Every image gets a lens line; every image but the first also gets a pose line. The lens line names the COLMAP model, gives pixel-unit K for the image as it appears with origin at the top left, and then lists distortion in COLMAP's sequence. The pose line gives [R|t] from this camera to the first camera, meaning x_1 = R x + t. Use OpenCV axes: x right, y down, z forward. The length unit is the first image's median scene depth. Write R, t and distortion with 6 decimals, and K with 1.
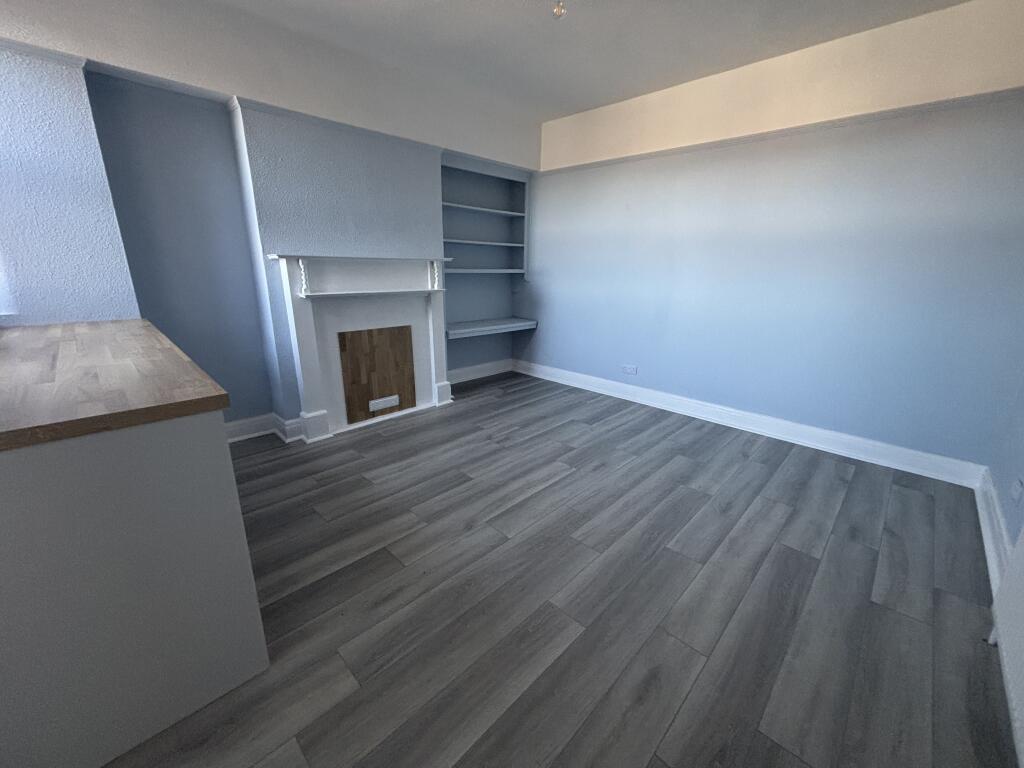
lens RADIAL K [[412.8, 0, 513.0], [0, 412.8, 382.1], [0, 0, 1]] dist [0.002329, -0.000098]
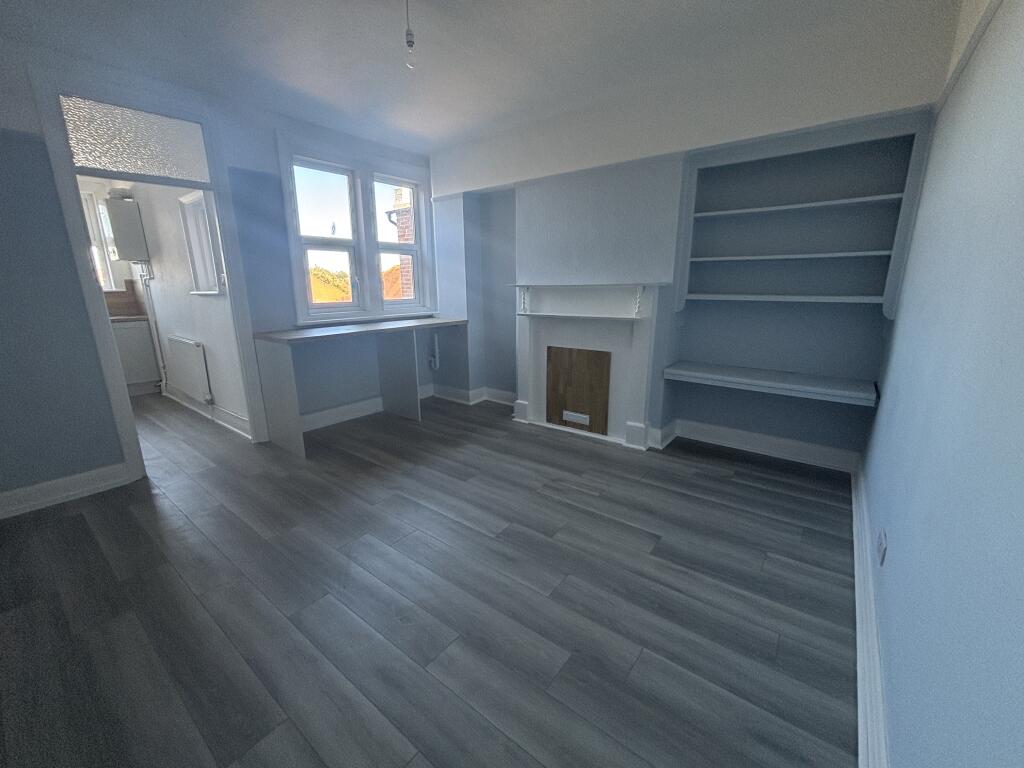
lens RADIAL K [[412.8, 0, 513.0], [0, 412.8, 382.1], [0, 0, 1]] dist [0.002329, -0.000098]
pose [[0.119789, 0.219460, -0.968240, 0.719263], [-0.265174, 0.946903, 0.181817, -0.197446], [0.956731, 0.234972, 0.171623, 0.662934]]
